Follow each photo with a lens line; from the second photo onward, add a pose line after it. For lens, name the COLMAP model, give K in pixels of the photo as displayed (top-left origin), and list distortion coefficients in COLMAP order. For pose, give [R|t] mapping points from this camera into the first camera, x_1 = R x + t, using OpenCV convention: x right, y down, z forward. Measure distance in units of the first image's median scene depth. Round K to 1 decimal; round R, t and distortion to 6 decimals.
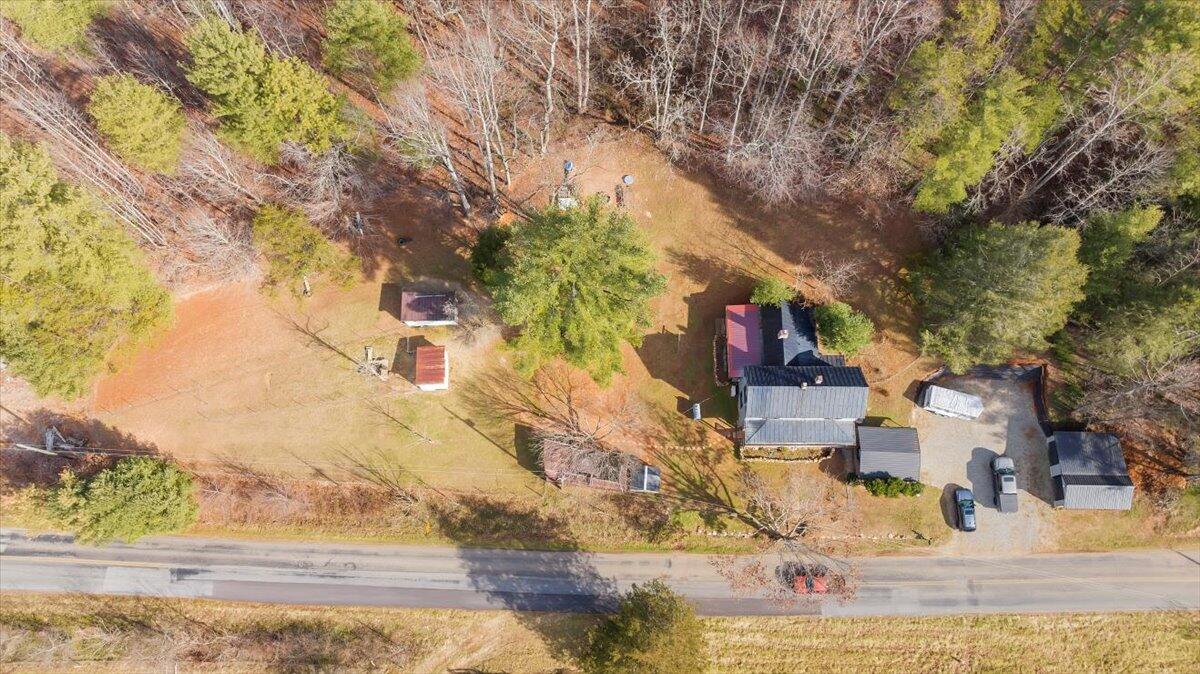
lens RADIAL K [[855.8, 0, 595.2], [0, 855.8, 335.0], [0, 0, 1]] dist [-0.040716, 0.041767]
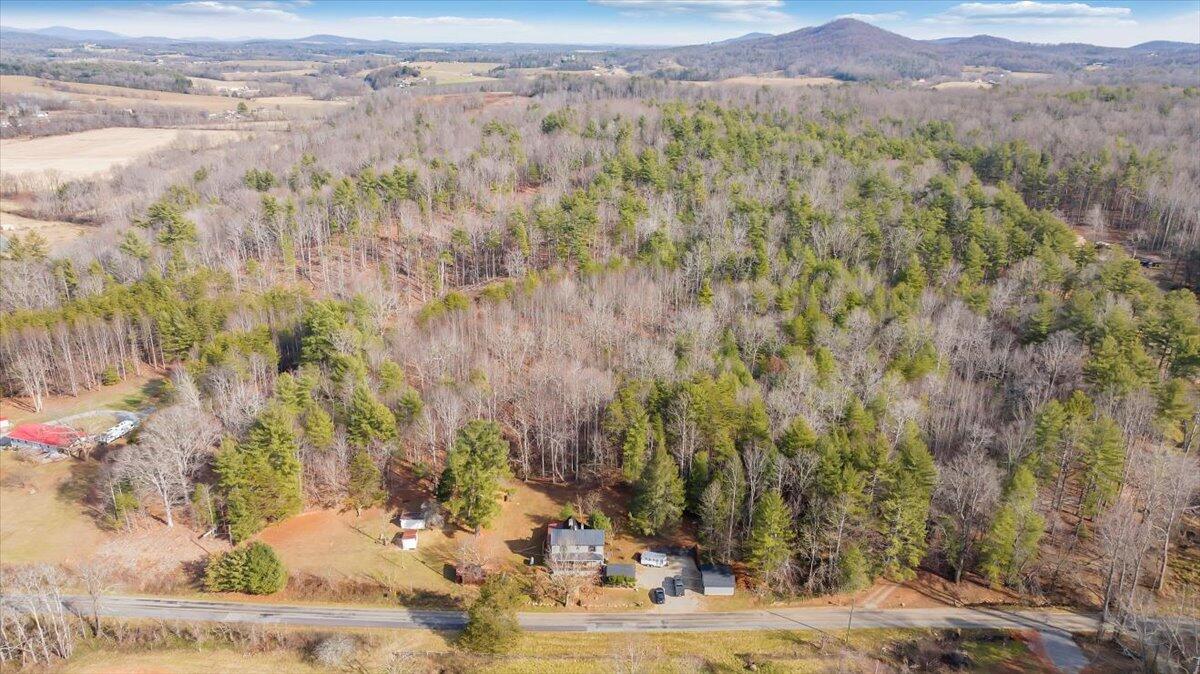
lens RADIAL K [[855.8, 0, 600.6], [0, 855.8, 332.8], [0, 0, 1]] dist [-0.040716, 0.041767]
pose [[0.999785, 0.010674, 0.017759, 0.248947], [0.007958, 0.593580, -0.804736, 1.472913], [-0.019131, 0.804704, 0.593367, -0.715083]]
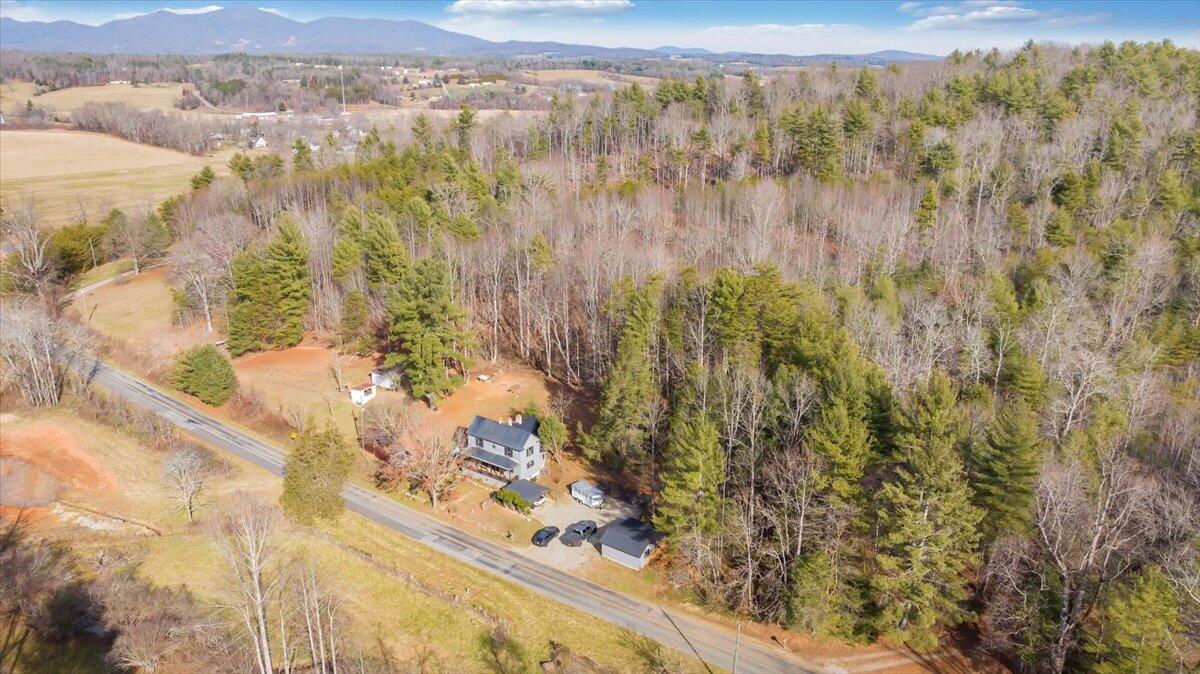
lens RADIAL K [[855.8, 0, 600.7], [0, 855.8, 333.7], [0, 0, 1]] dist [-0.040716, 0.041767]
pose [[0.824704, 0.185917, -0.534133, 1.188697], [-0.542240, 0.528348, -0.653318, 0.893397], [0.160746, 0.828422, 0.536542, -0.008868]]
